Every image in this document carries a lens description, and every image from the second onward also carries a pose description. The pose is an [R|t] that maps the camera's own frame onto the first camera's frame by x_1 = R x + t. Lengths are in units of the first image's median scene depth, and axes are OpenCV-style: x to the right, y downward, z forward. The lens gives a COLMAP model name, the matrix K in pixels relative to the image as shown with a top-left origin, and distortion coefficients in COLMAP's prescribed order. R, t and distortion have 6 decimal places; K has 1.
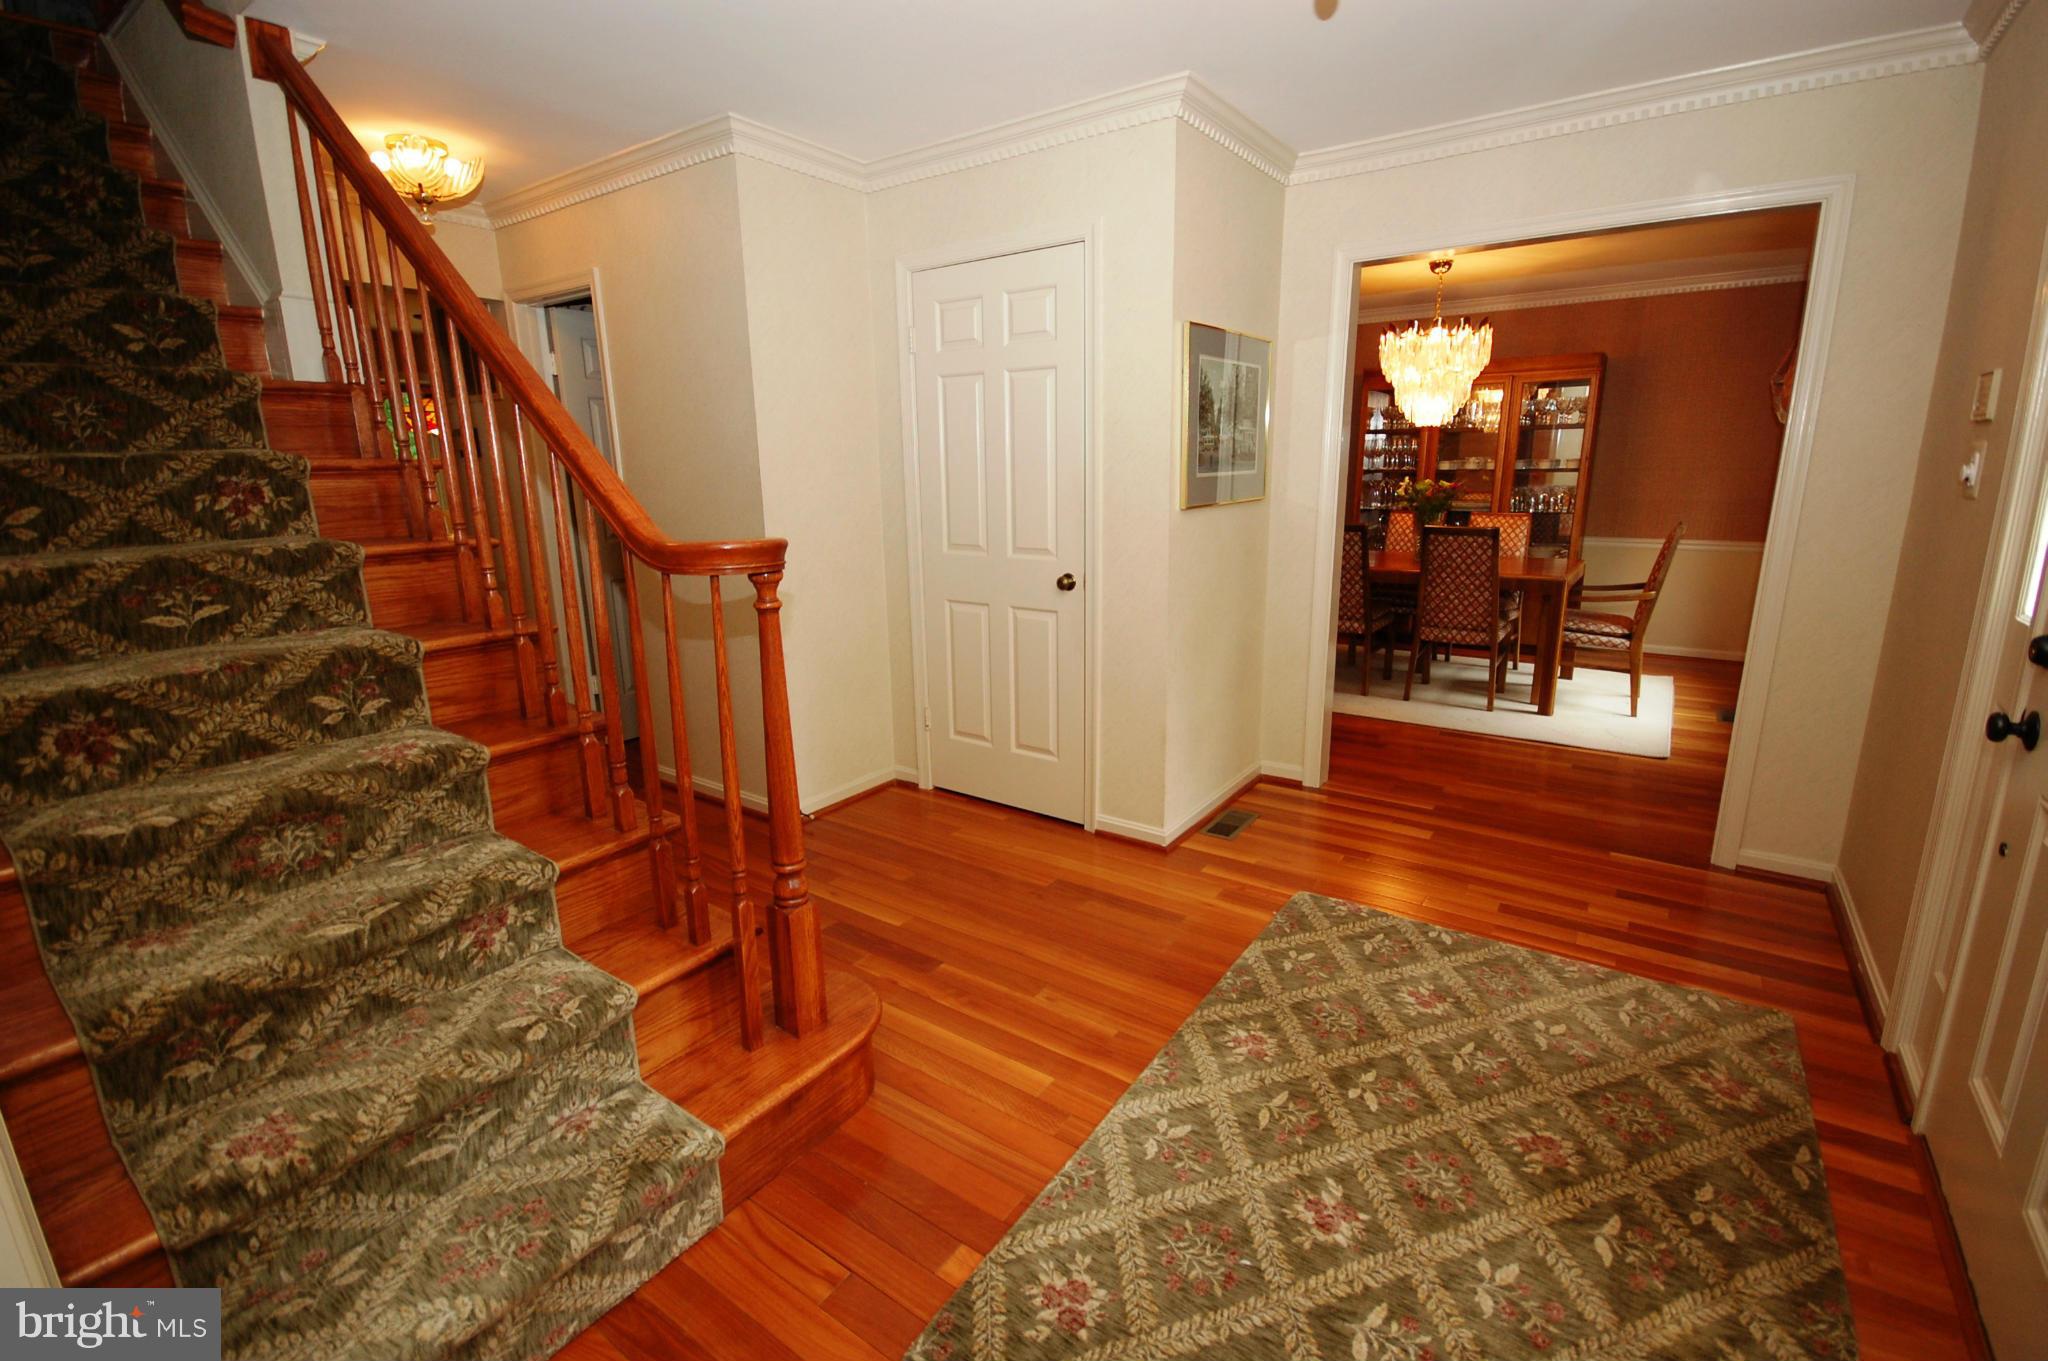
lens RADIAL K [[890.7, 0, 1034.9], [0, 890.7, 667.5], [0, 0, 1]] dist [0.016391, -0.017045]
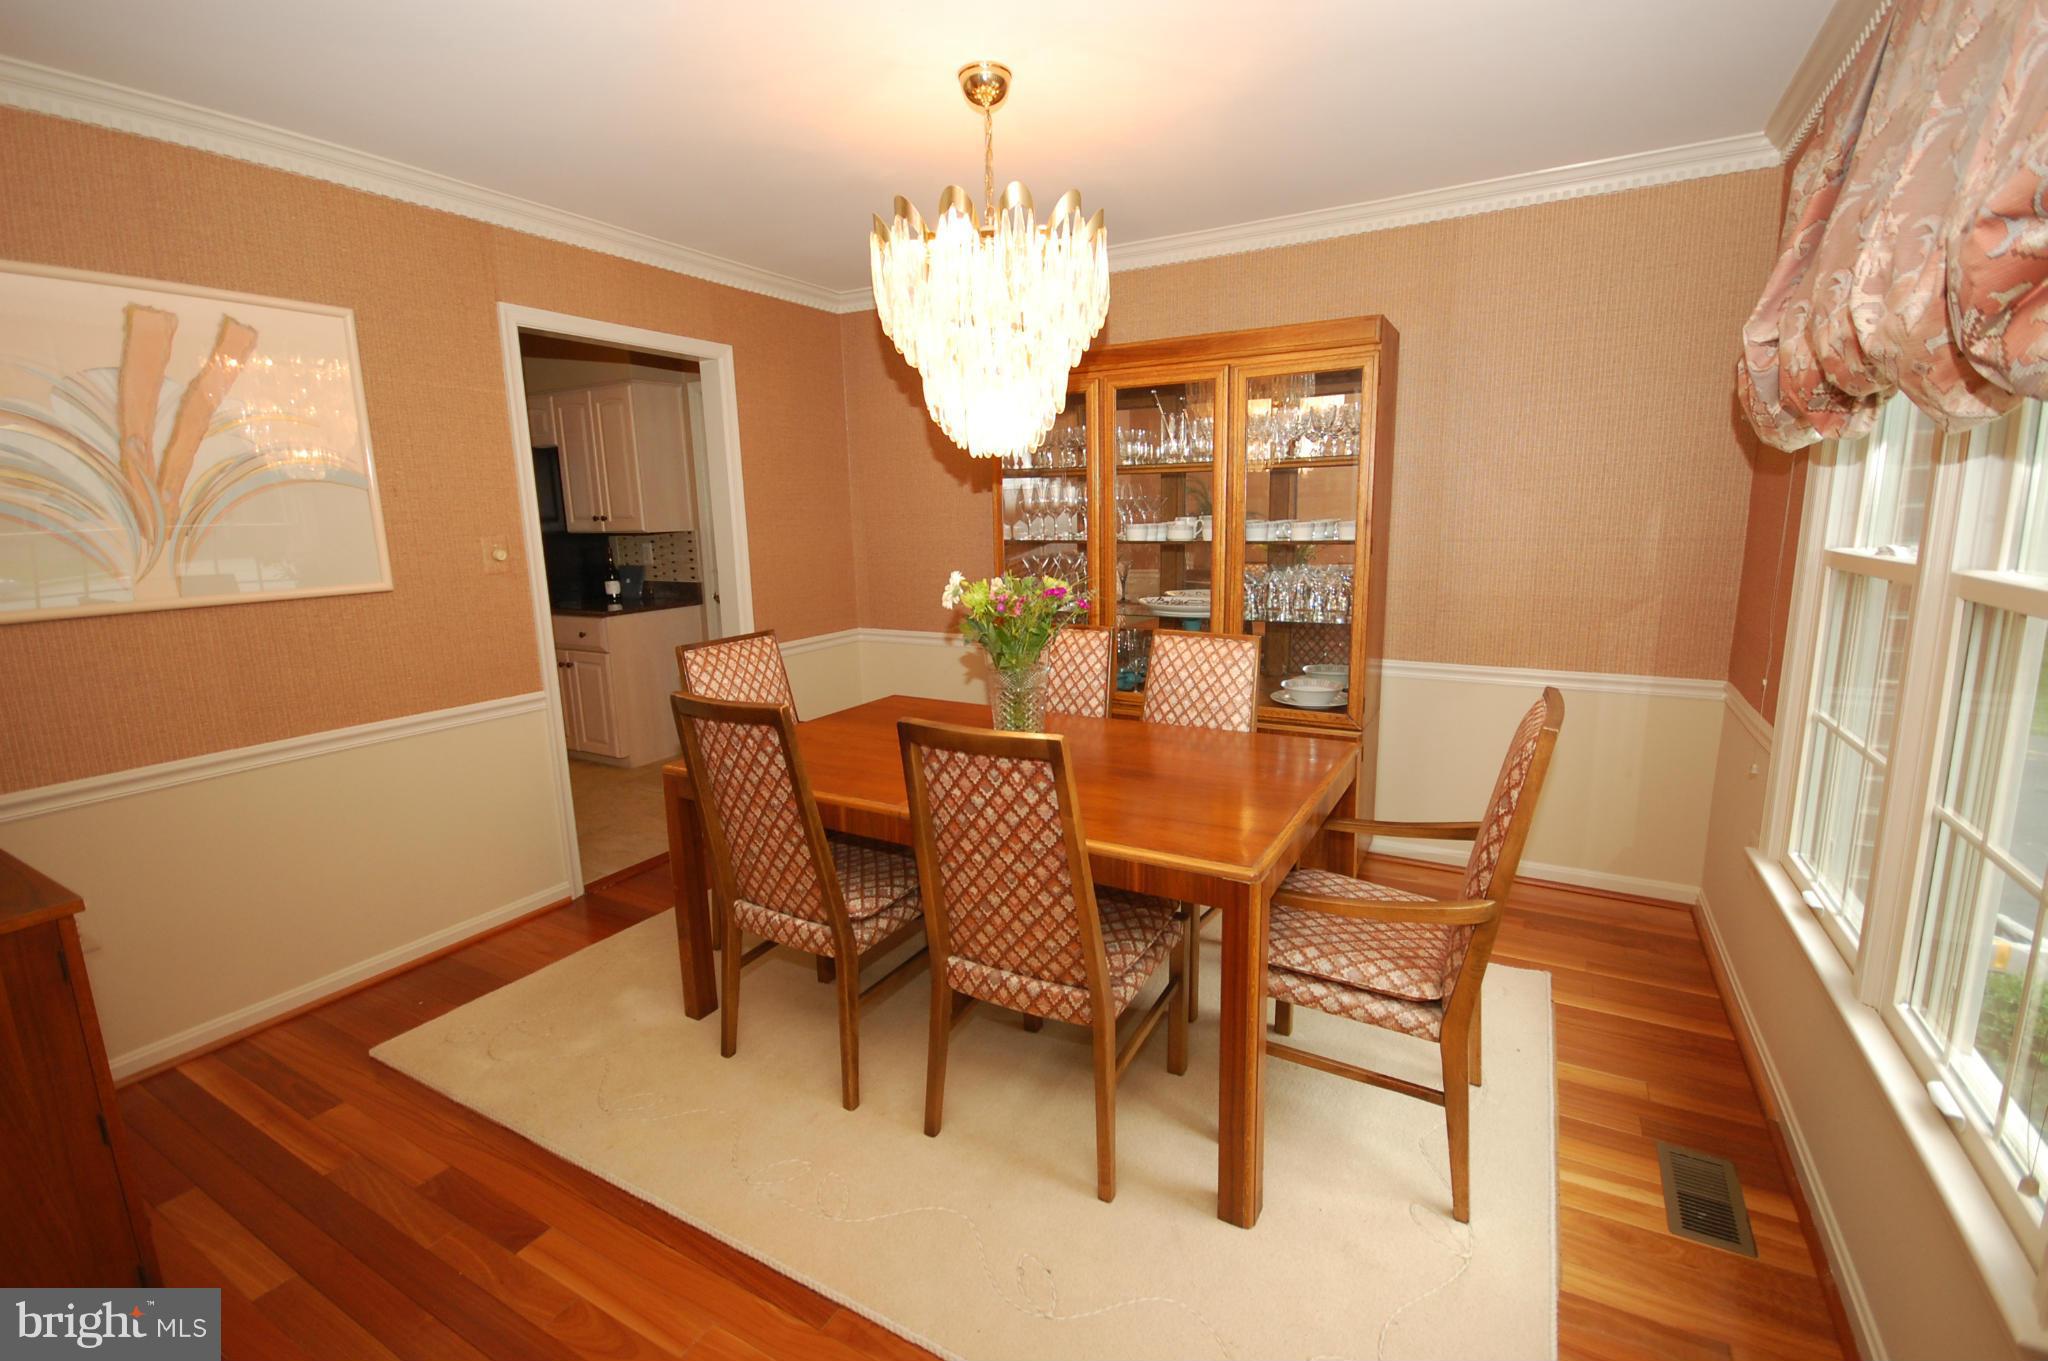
lens RADIAL K [[890.7, 0, 1034.9], [0, 890.7, 667.5], [0, 0, 1]] dist [0.016391, -0.017045]
pose [[0.995119, -0.014996, 0.097539, 1.088434], [0.019226, 0.998908, -0.042571, -0.389018], [-0.096794, 0.044238, 0.994321, 1.502743]]
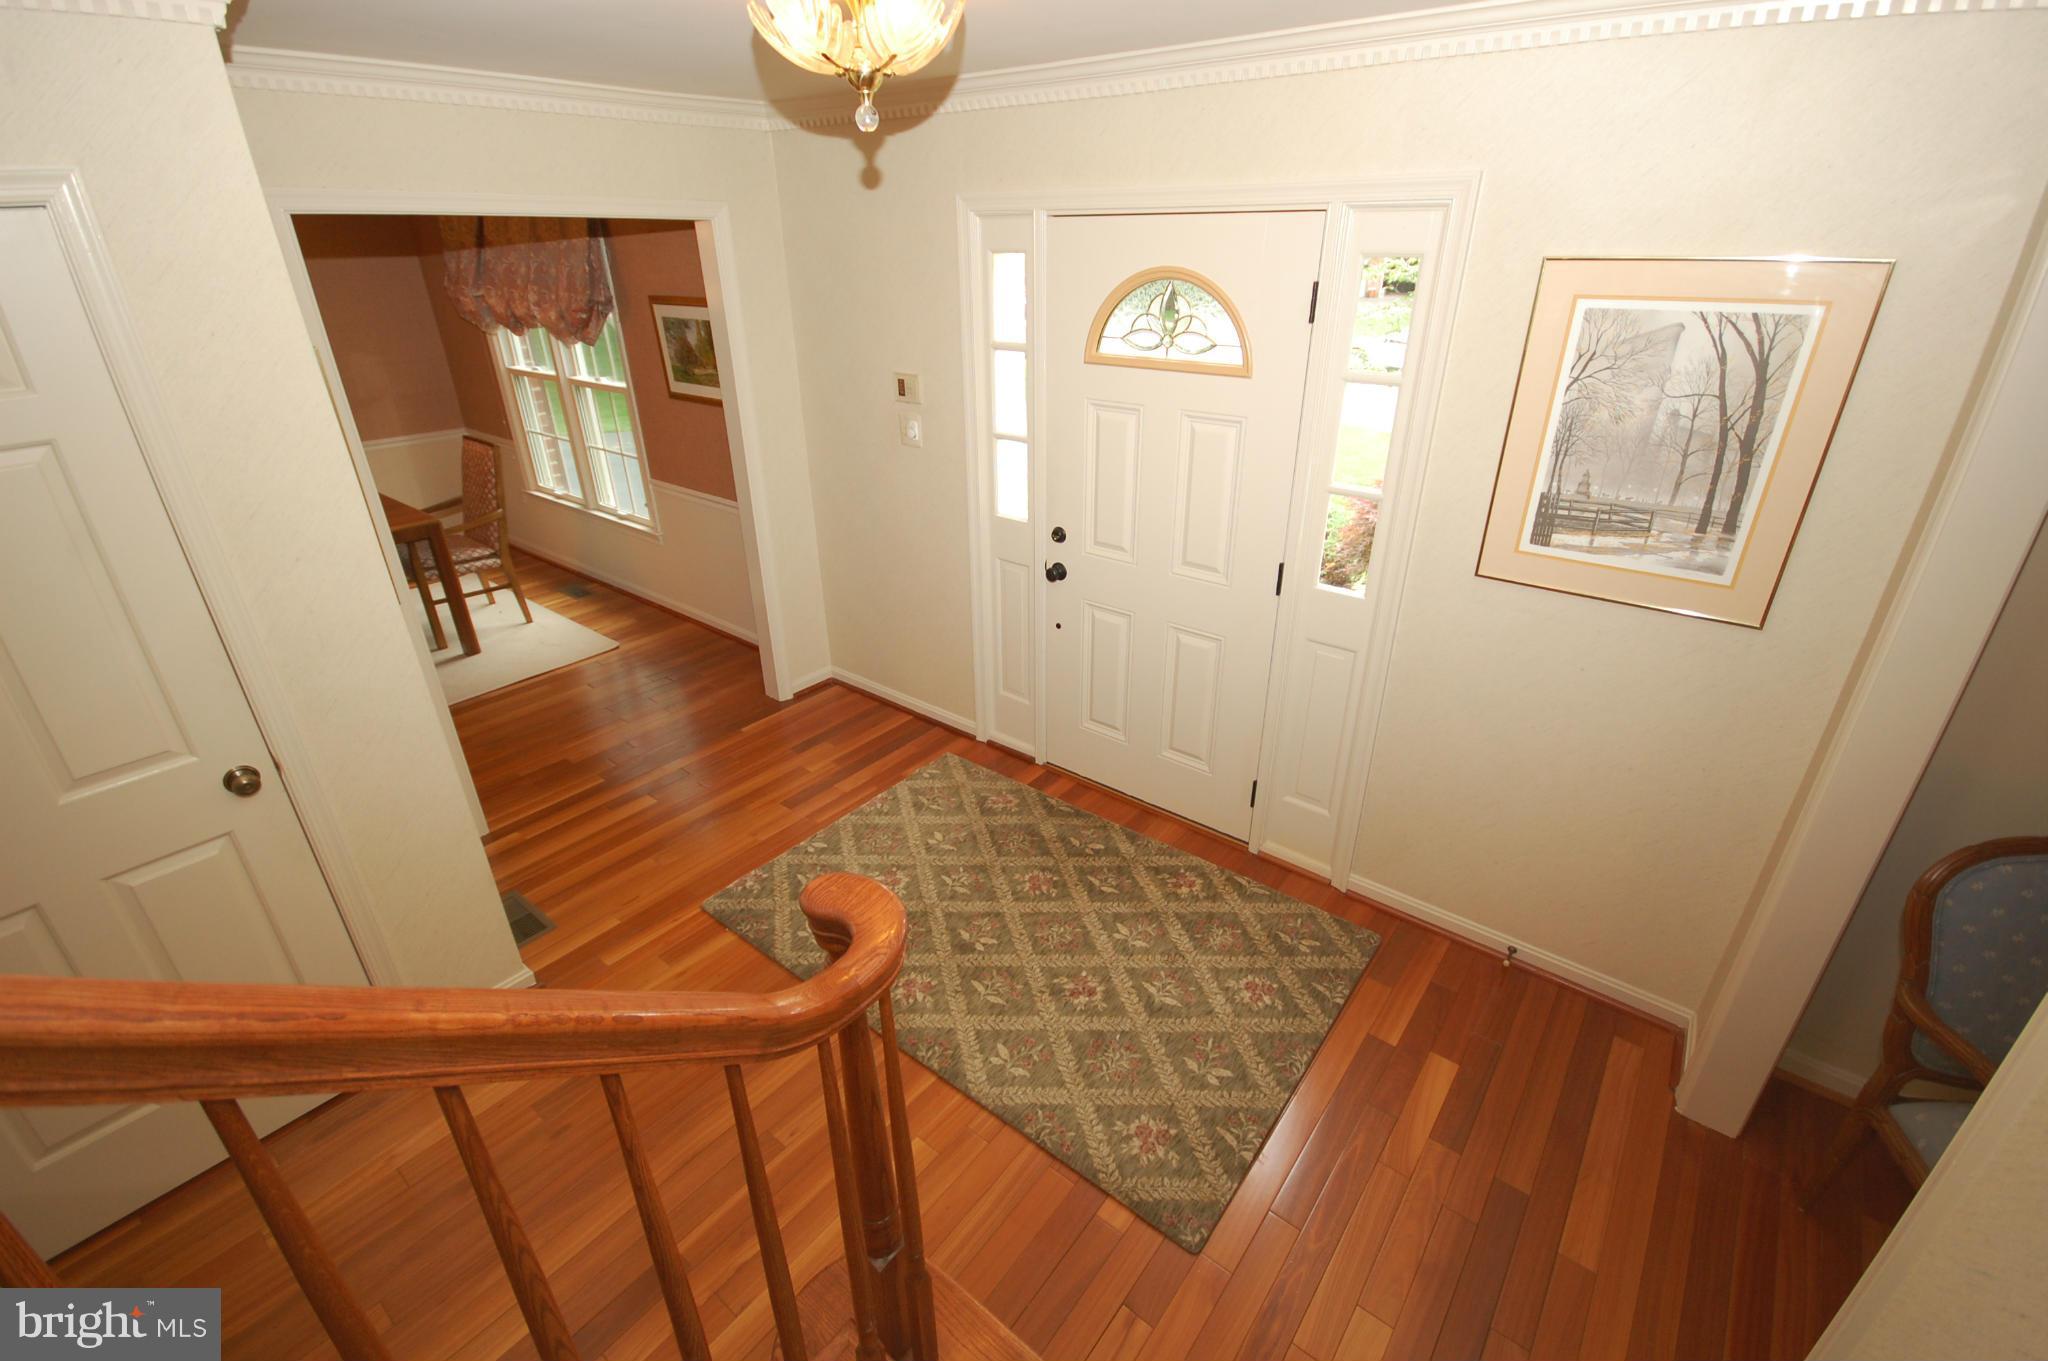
lens RADIAL K [[890.7, 0, 1034.9], [0, 890.7, 667.5], [0, 0, 1]] dist [0.016391, -0.017045]
pose [[0.057609, -0.420210, 0.905596, -0.726217], [0.220475, 0.890061, 0.398977, -0.463244], [-0.973690, 0.176677, 0.143921, 0.602661]]
